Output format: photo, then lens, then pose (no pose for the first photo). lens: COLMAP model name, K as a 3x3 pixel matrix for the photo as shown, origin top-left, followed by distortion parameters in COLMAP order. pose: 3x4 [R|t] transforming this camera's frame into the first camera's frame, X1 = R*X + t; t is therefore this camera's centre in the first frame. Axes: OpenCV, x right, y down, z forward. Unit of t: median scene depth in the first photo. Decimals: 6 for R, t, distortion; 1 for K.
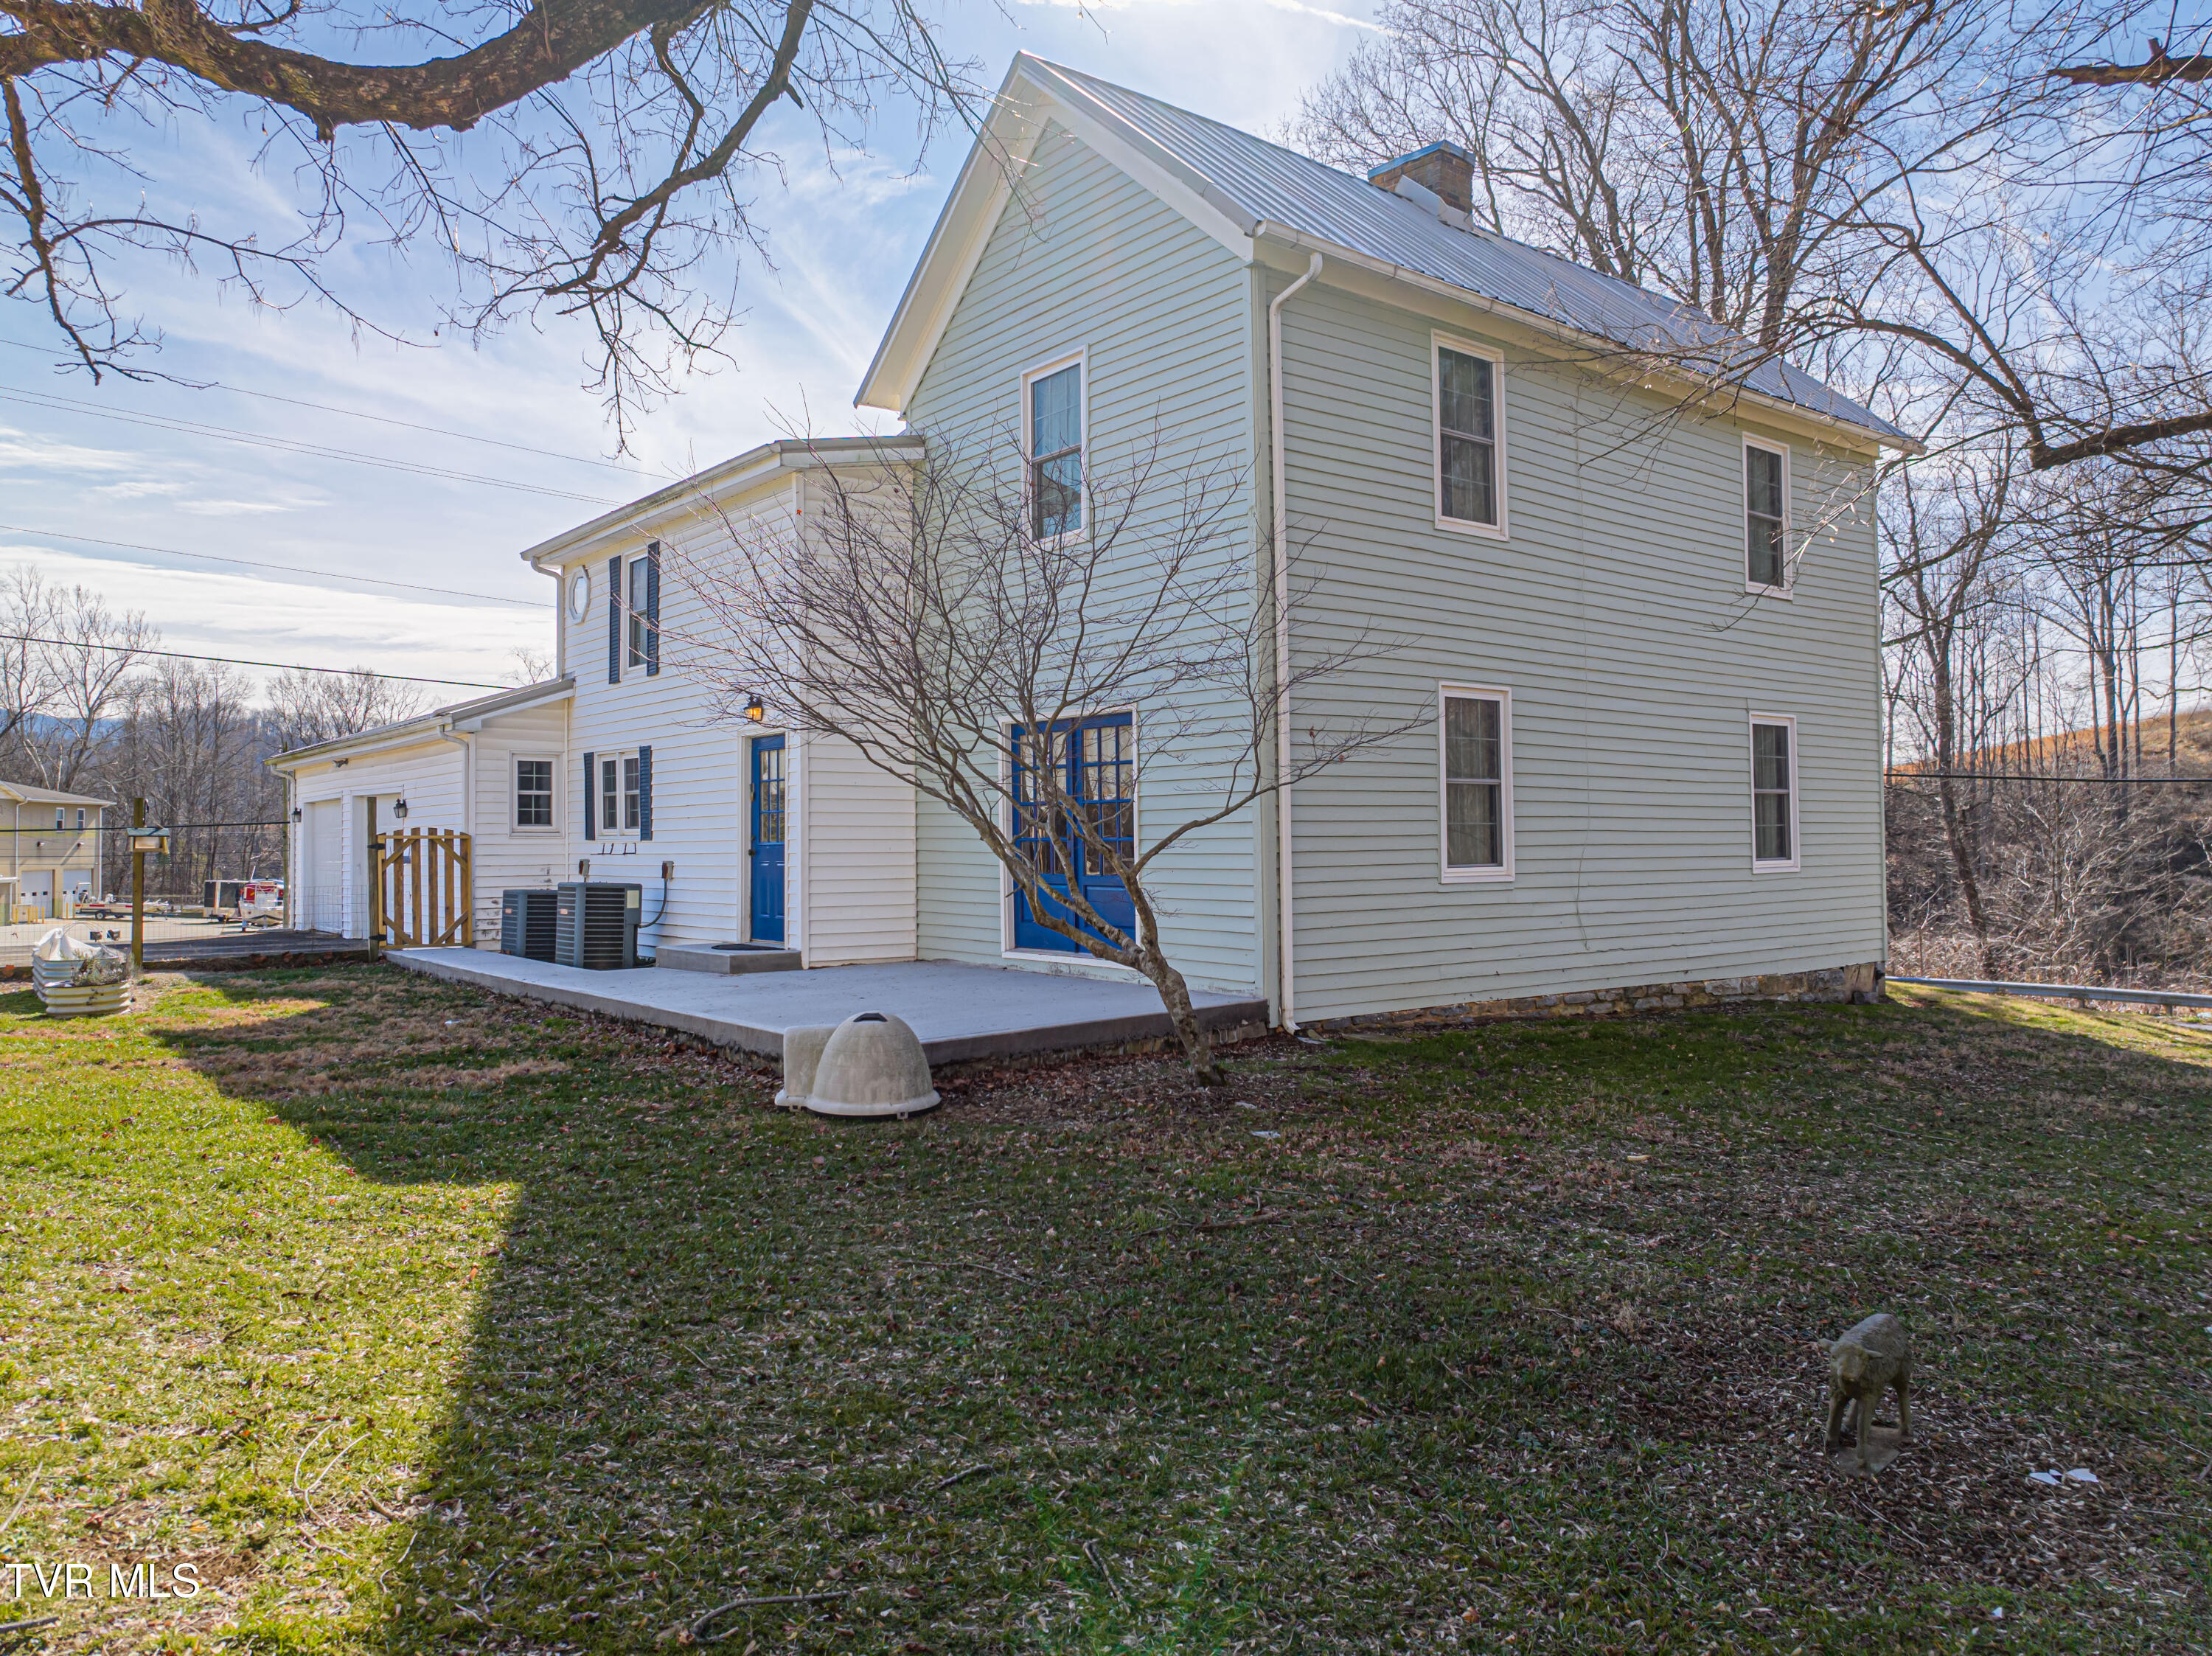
lens RADIAL K [[1560.8, 0, 1106.0], [0, 1560.8, 828.0], [0, 0, 1]] dist [-0.030936, -0.002690]
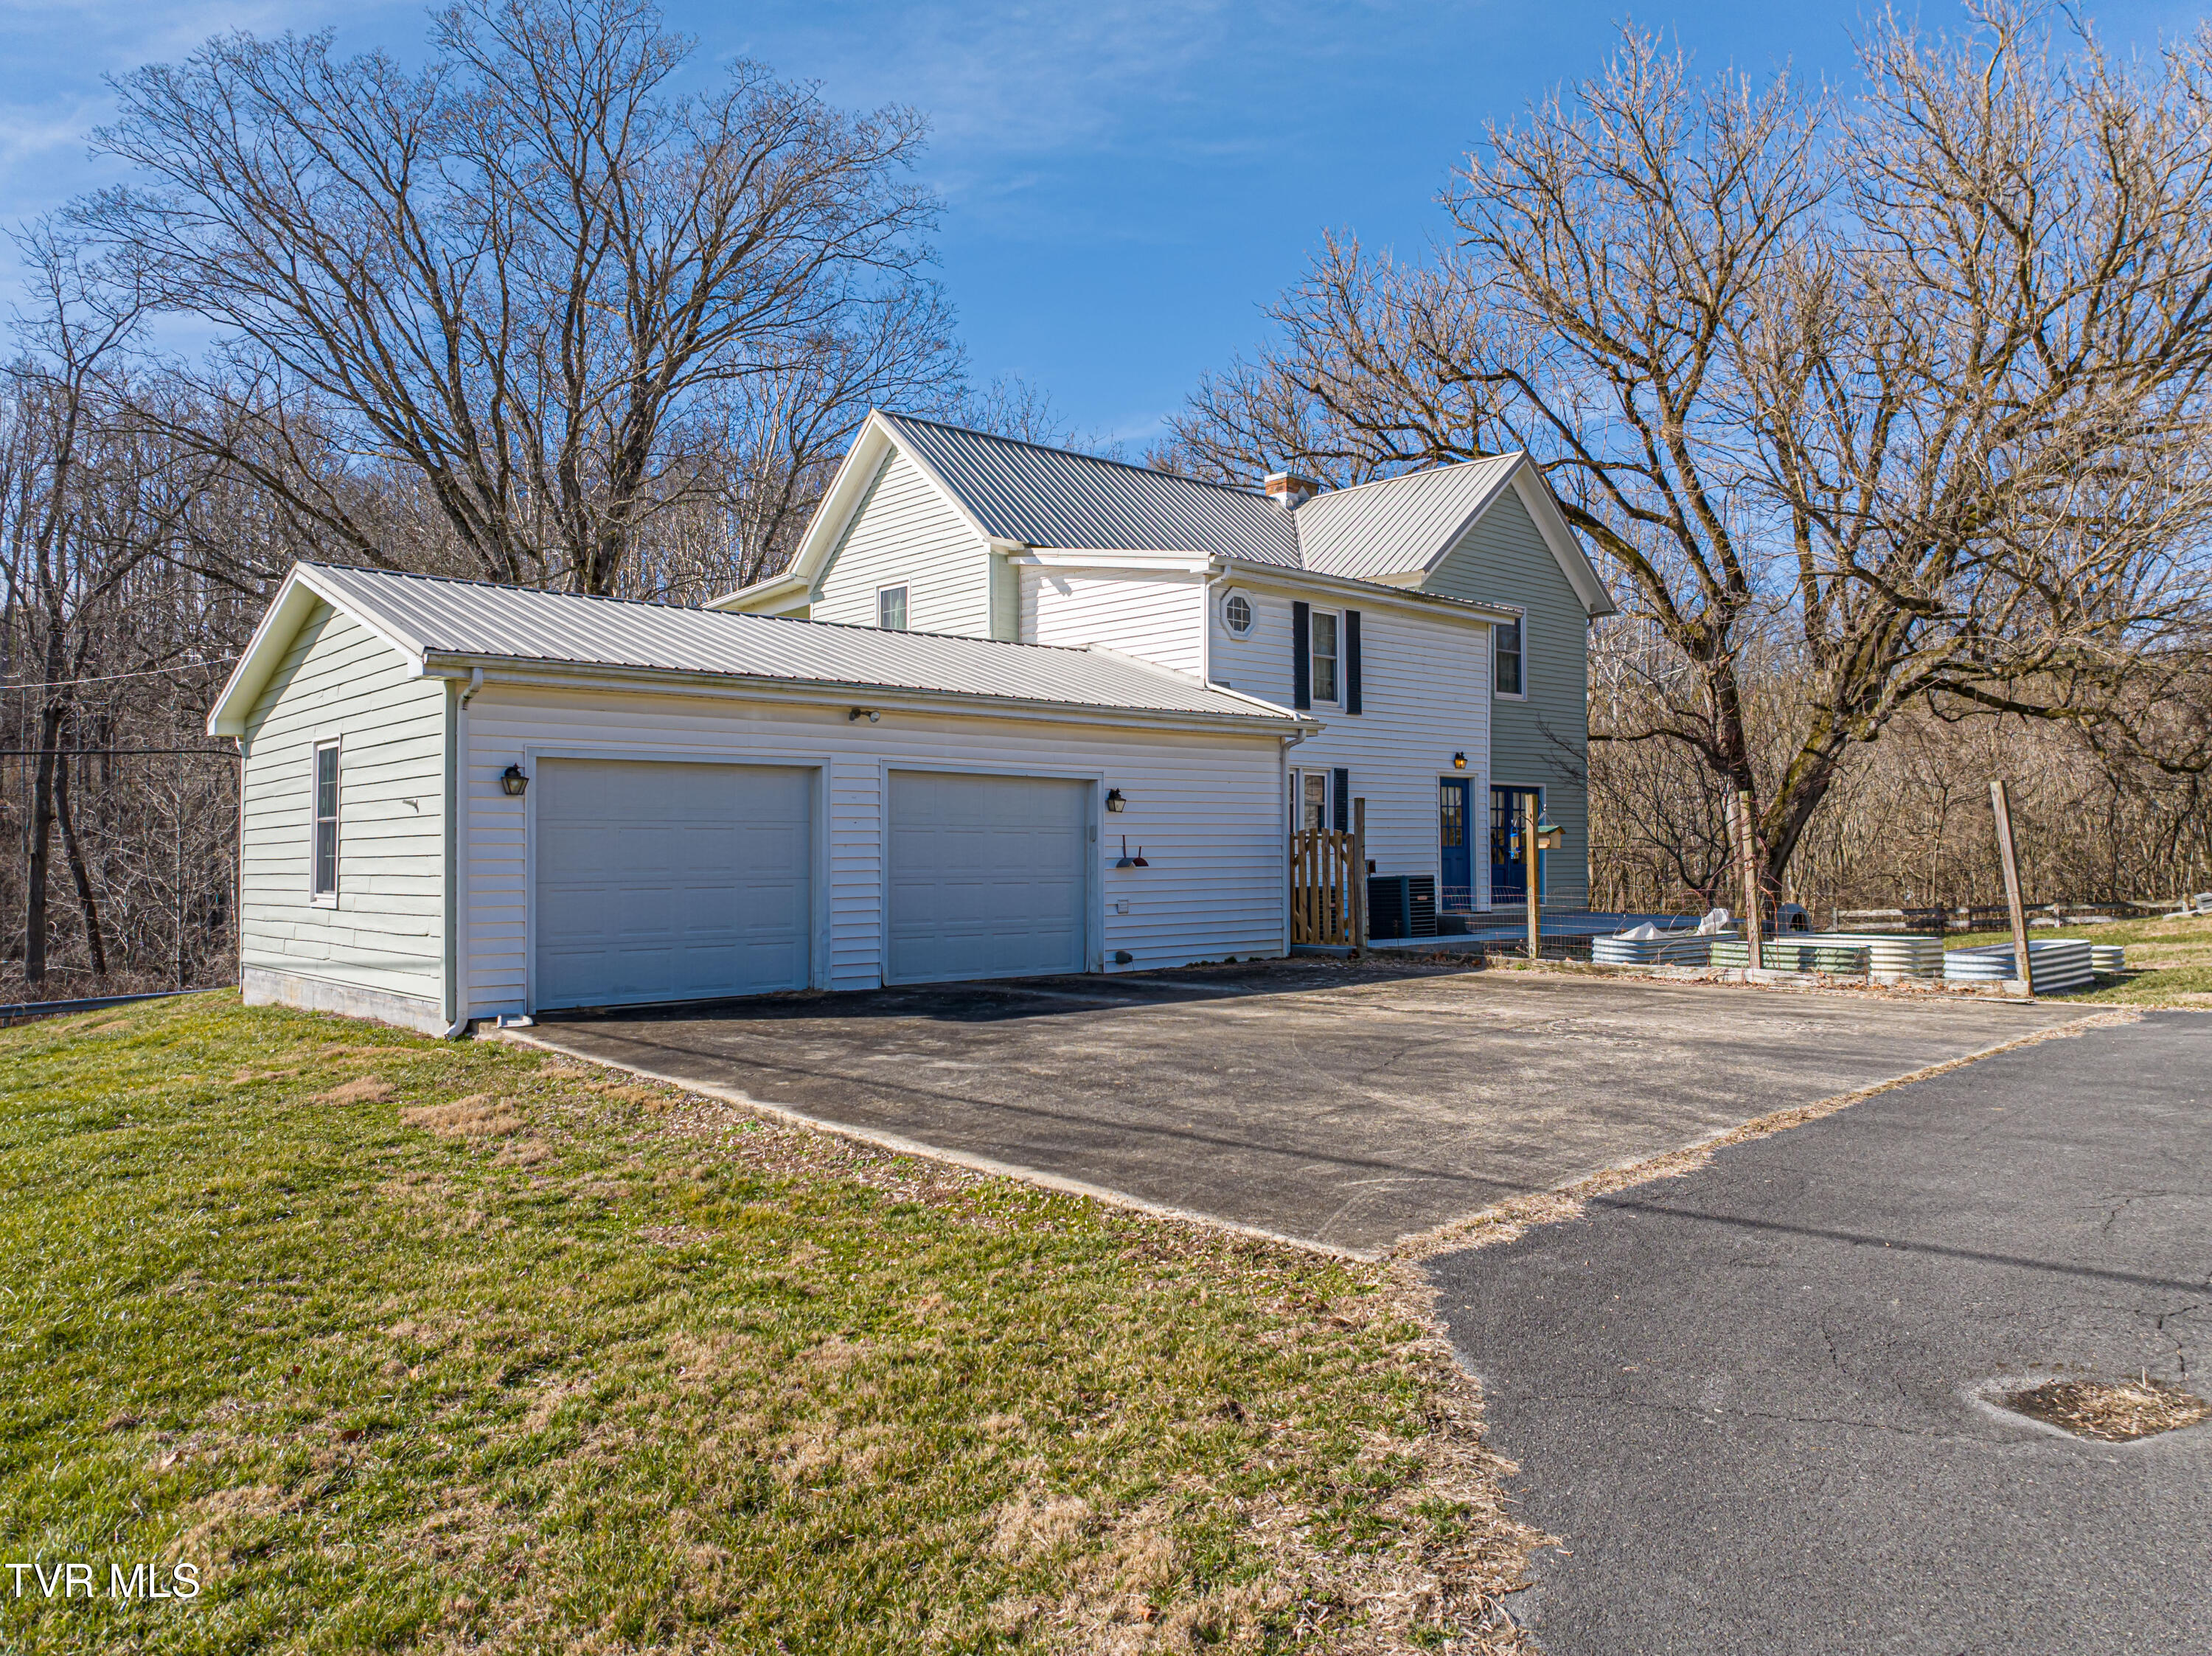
lens RADIAL K [[1560.8, 0, 1106.0], [0, 1560.8, 828.0], [0, 0, 1]] dist [-0.030936, -0.002690]
pose [[-0.066942, 0.029148, 0.997331, -1.608523], [-0.004165, 0.999556, -0.029493, 0.035391], [-0.997748, -0.006129, -0.066791, 1.337434]]
